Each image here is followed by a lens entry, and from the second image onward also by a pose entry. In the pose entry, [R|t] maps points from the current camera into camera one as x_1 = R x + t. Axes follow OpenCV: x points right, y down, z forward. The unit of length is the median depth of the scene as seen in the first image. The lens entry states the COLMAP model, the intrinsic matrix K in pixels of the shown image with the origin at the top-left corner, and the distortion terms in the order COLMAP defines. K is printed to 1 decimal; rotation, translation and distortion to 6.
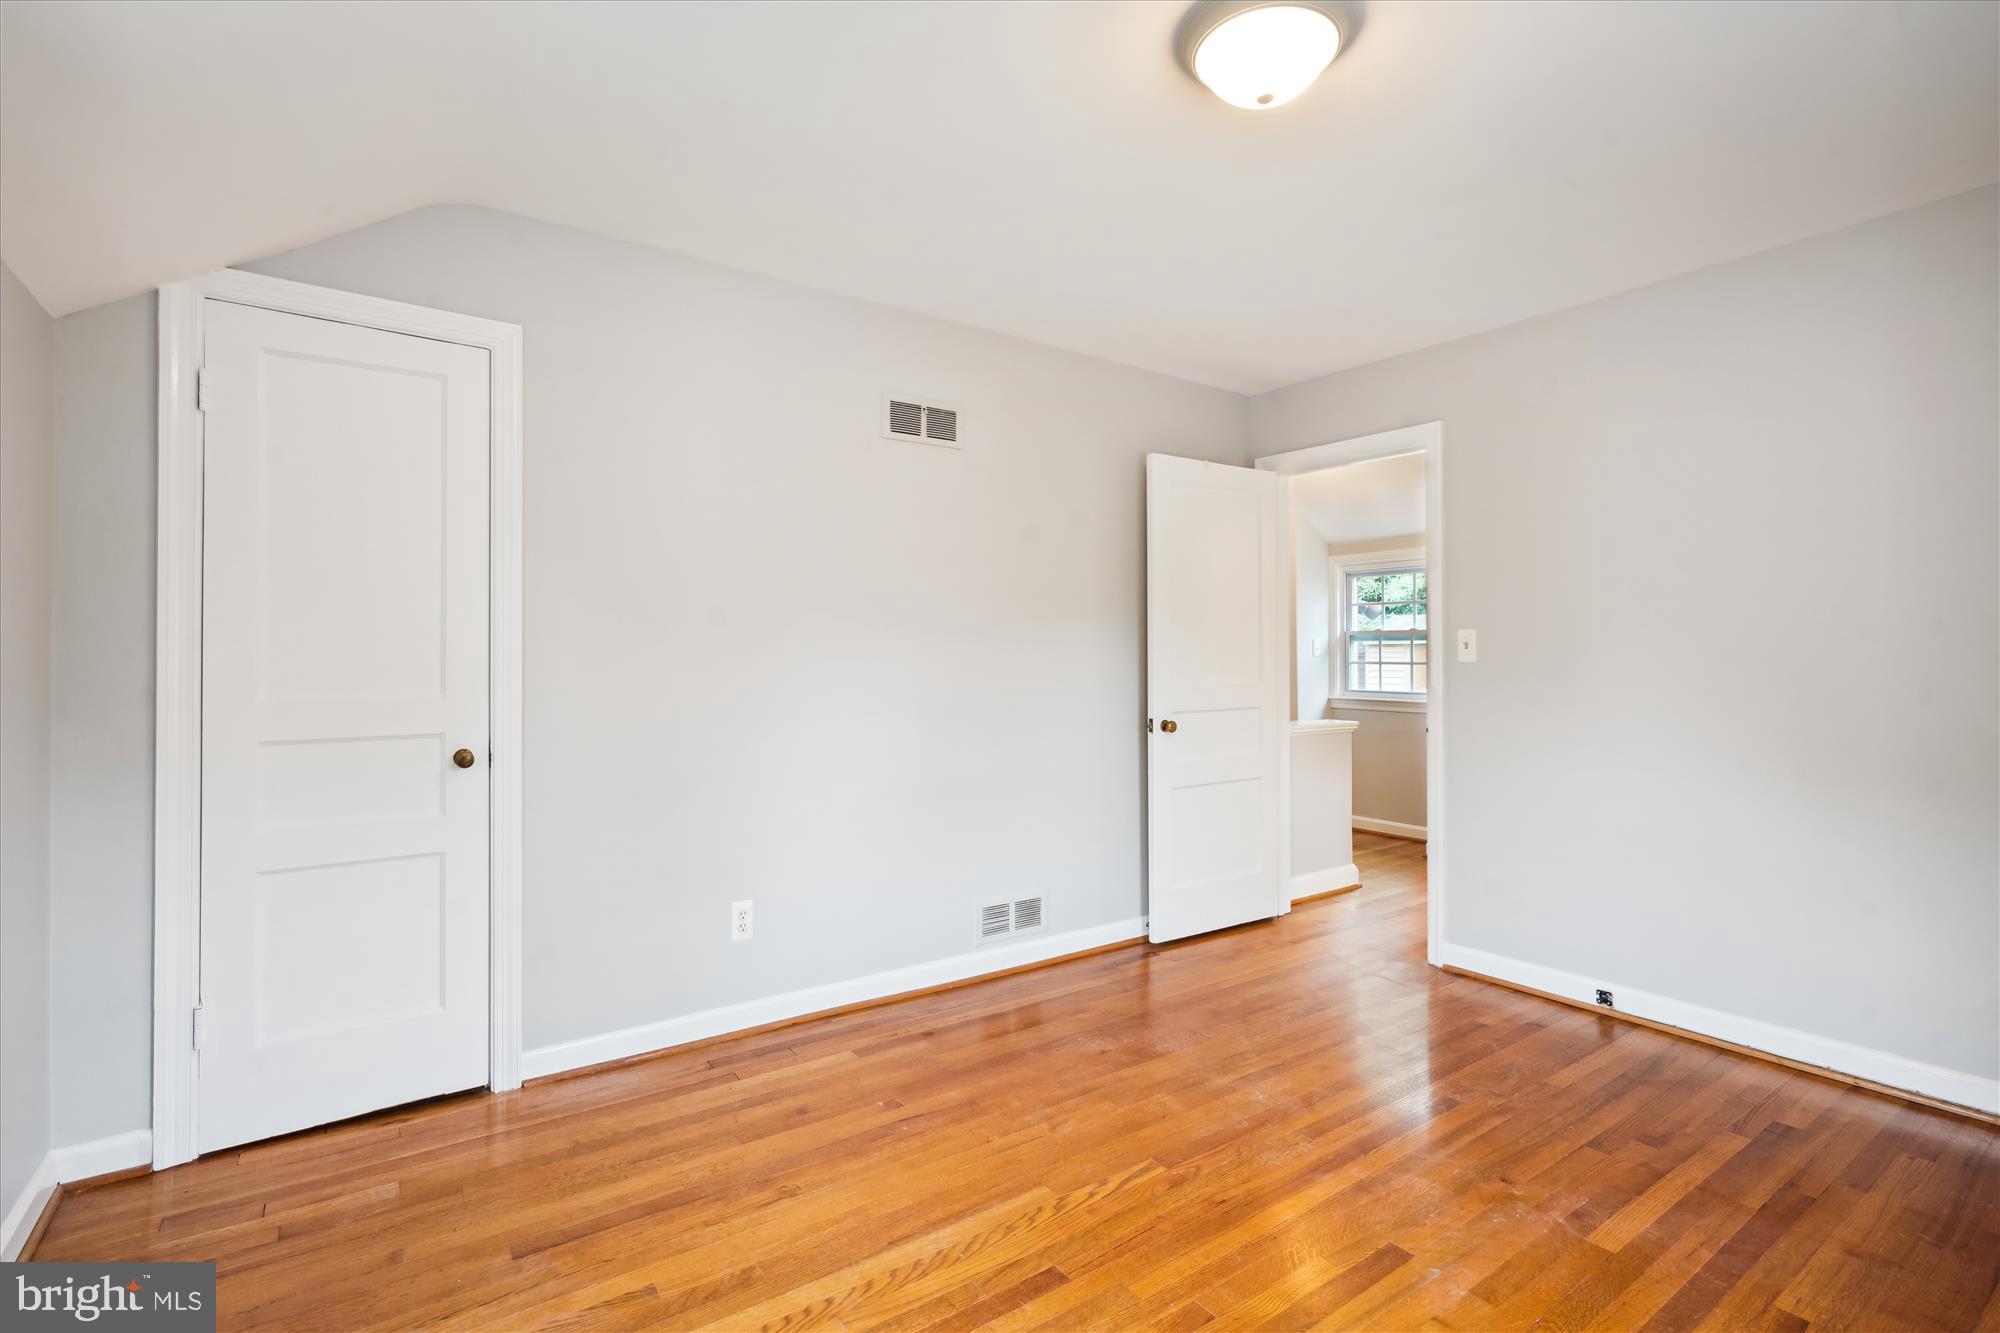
lens RADIAL K [[933.9, 0, 990.7], [0, 933.9, 655.6], [0, 0, 1]] dist [-0.003058, 0.004919]
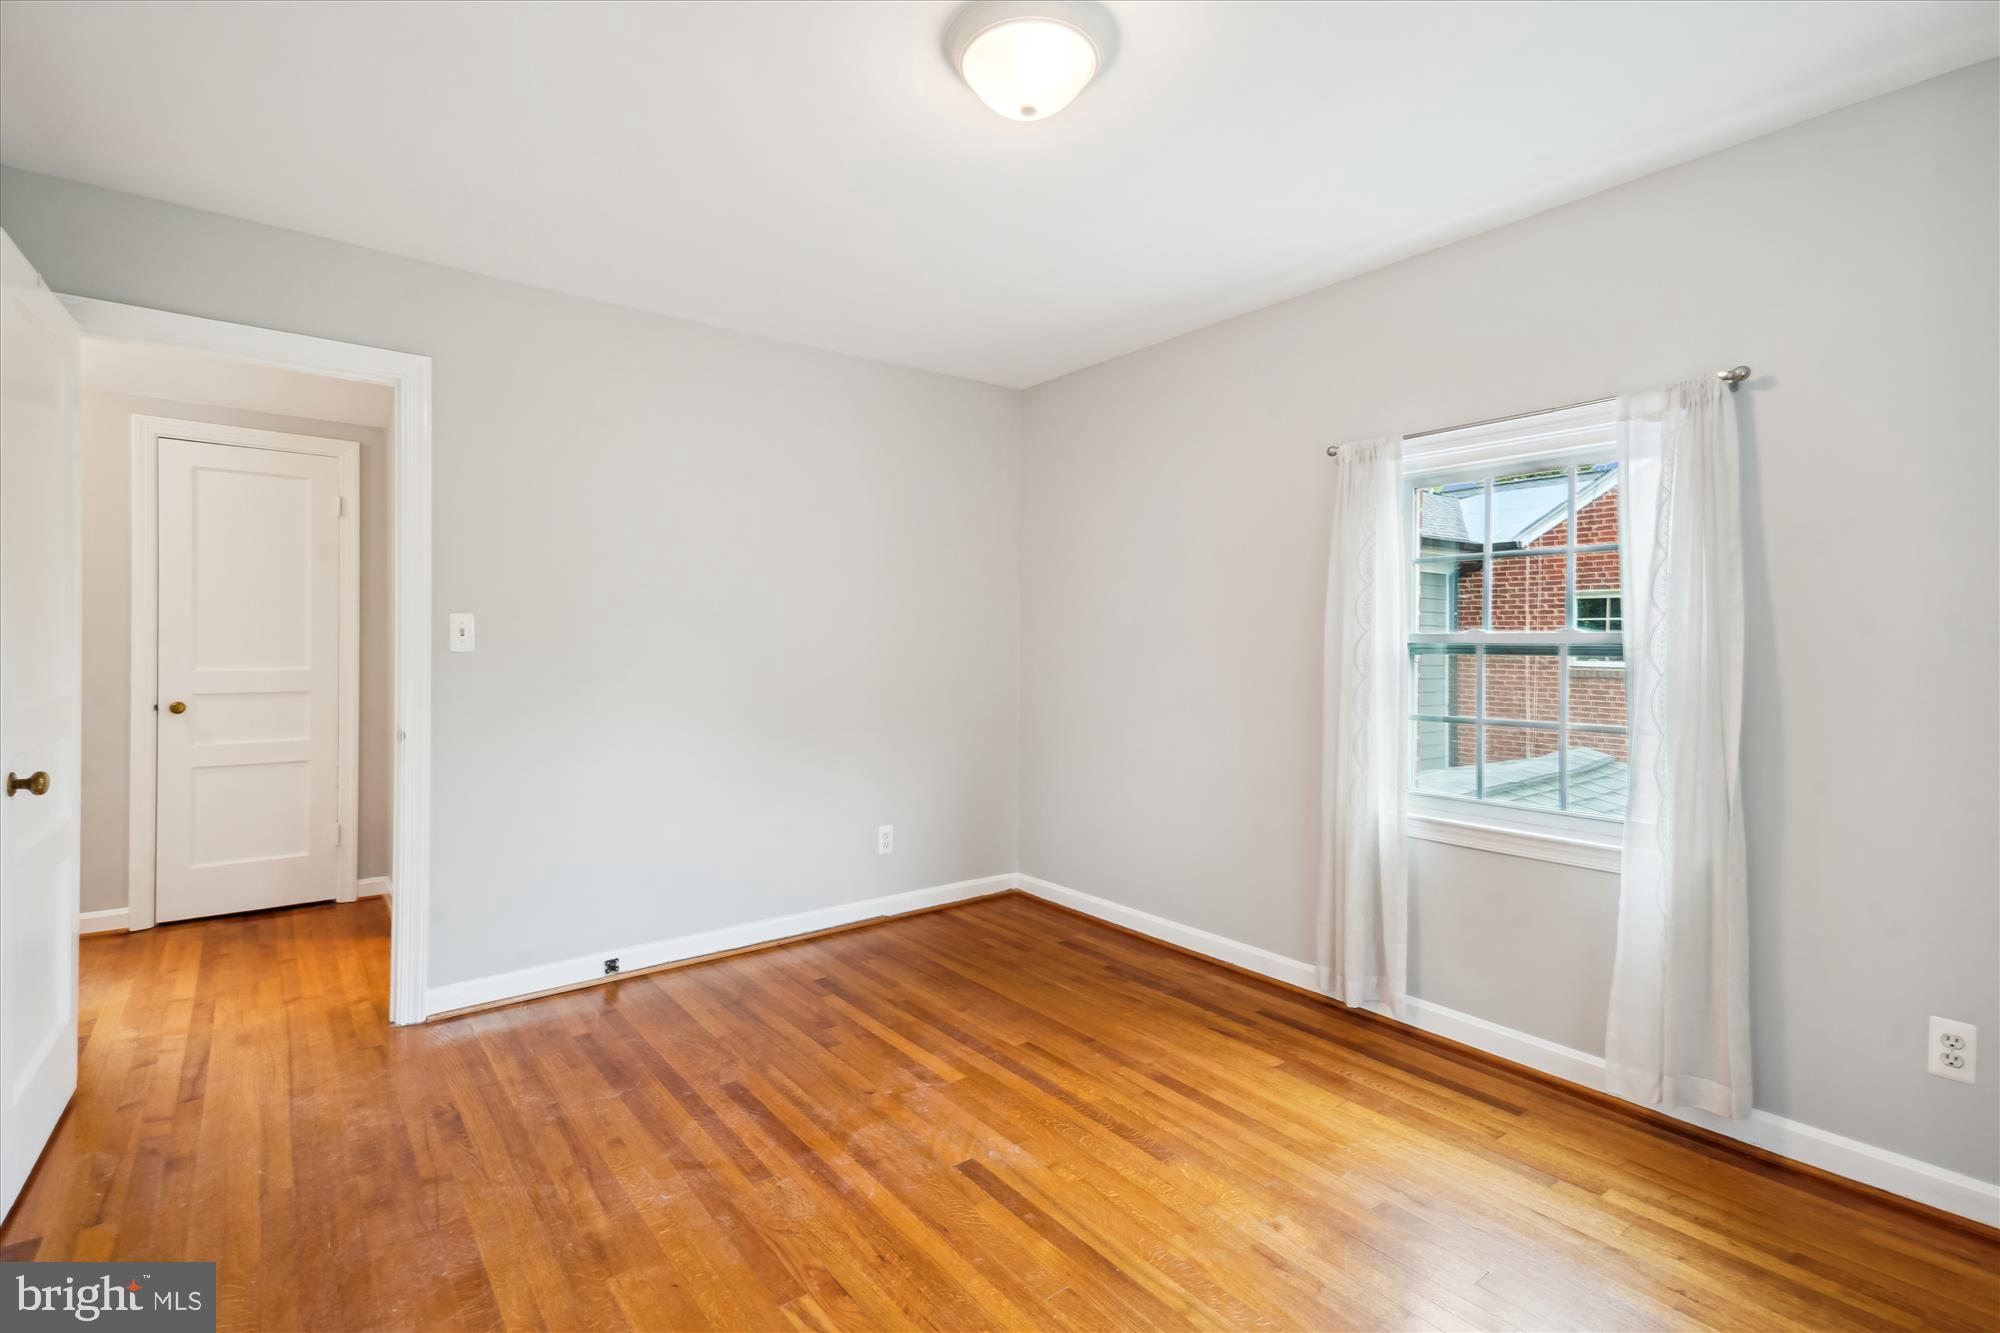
lens RADIAL K [[933.9, 0, 990.7], [0, 933.9, 655.6], [0, 0, 1]] dist [-0.003058, 0.004919]
pose [[-0.046211, -0.011040, 0.998871, -0.545396], [0.004330, 0.999927, 0.011252, 0.004537], [-0.998922, 0.004845, -0.046159, 0.804093]]
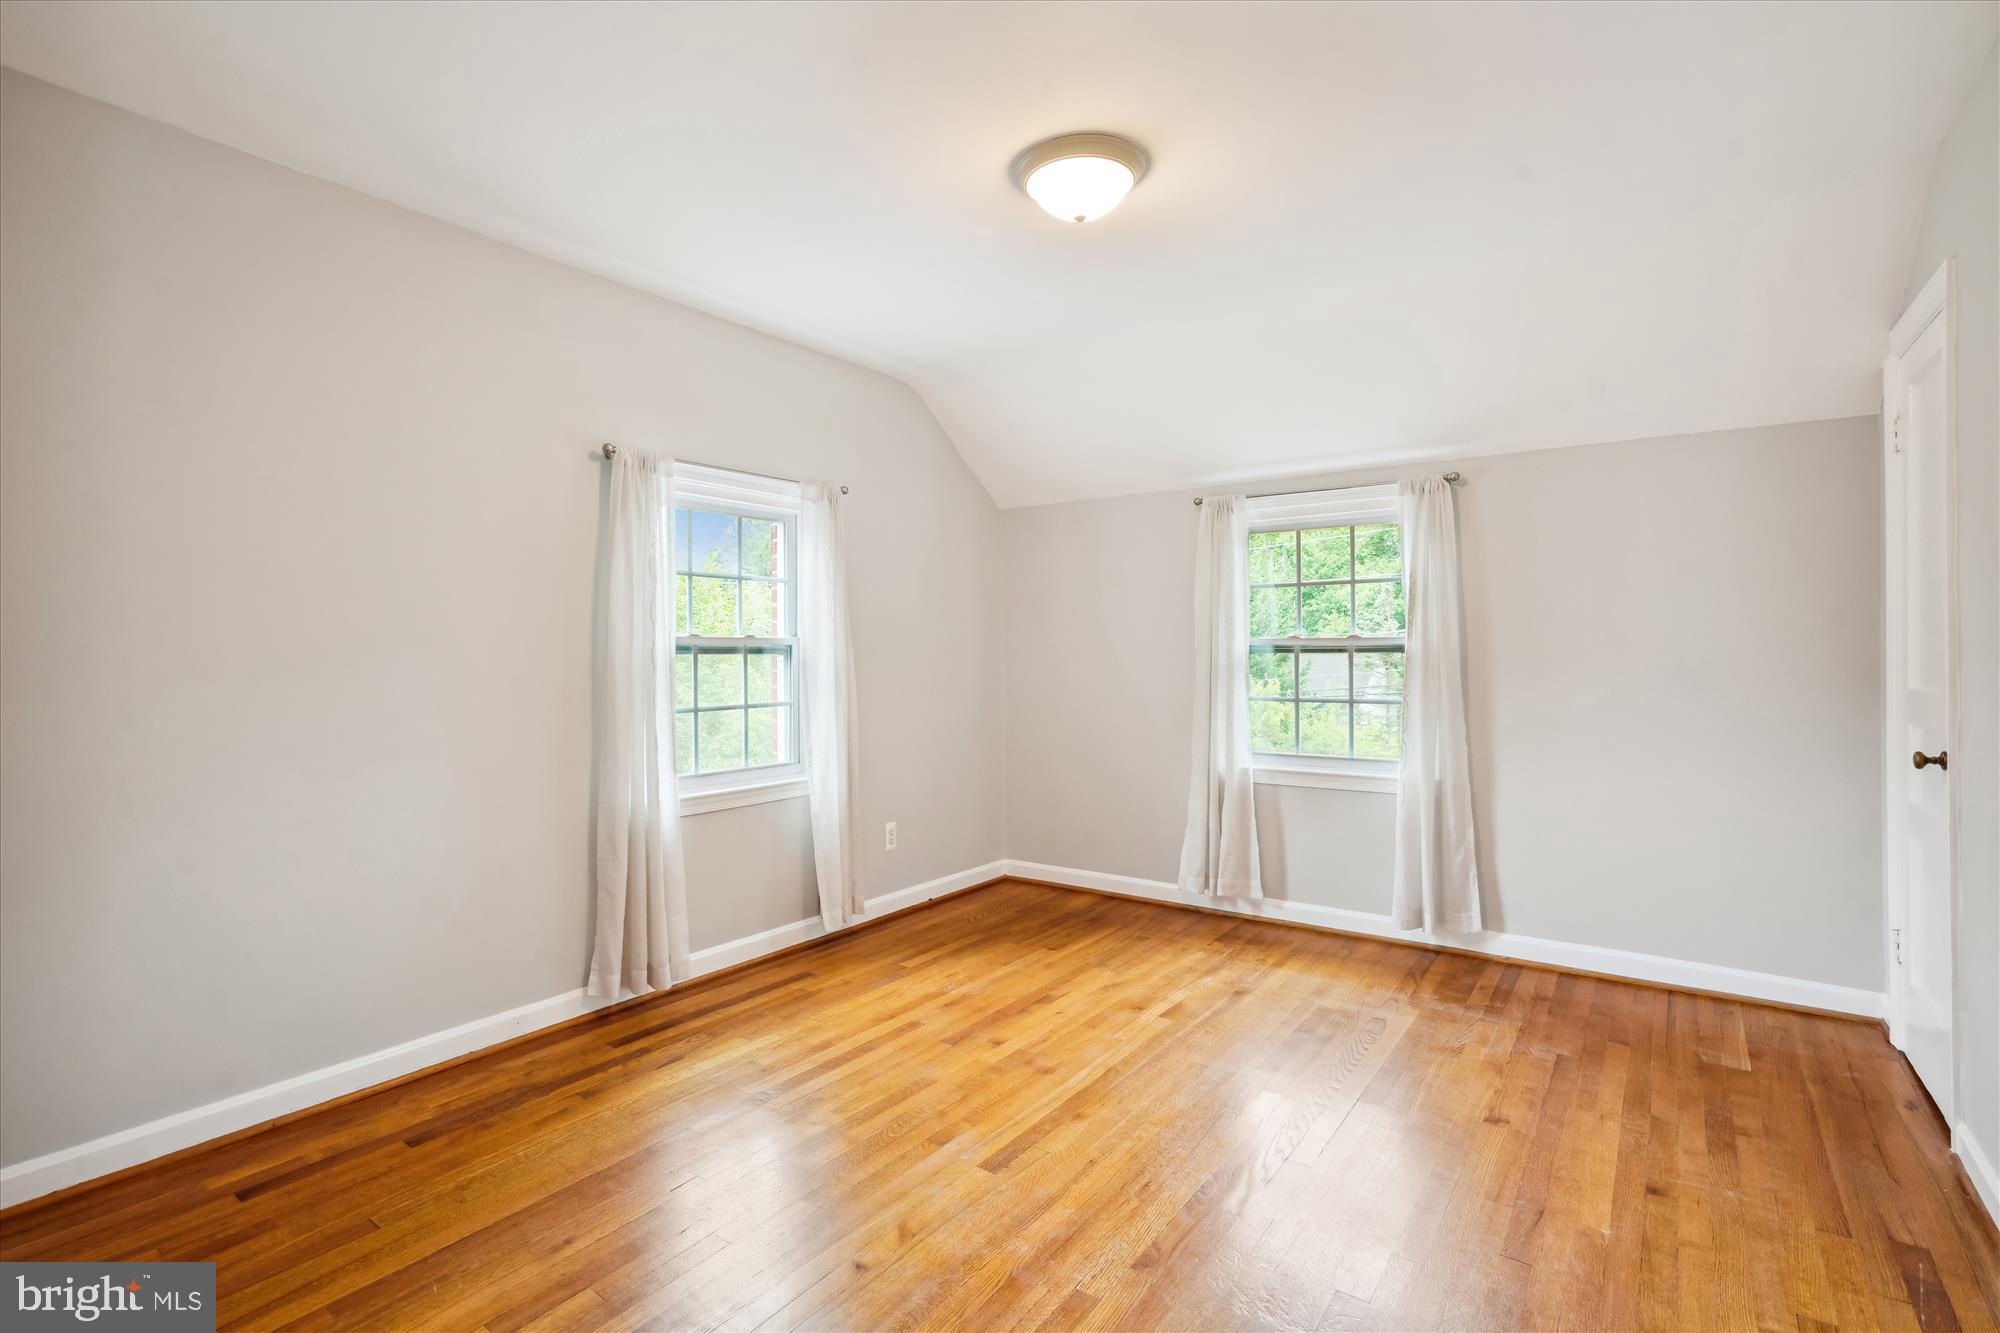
lens RADIAL K [[933.9, 0, 990.7], [0, 933.9, 655.6], [0, 0, 1]] dist [-0.003058, 0.004919]
pose [[-0.947269, 0.004928, -0.320403, 0.631276], [-0.003124, 0.999692, 0.024612, -0.015165], [0.320425, 0.024315, -0.946962, 1.633637]]
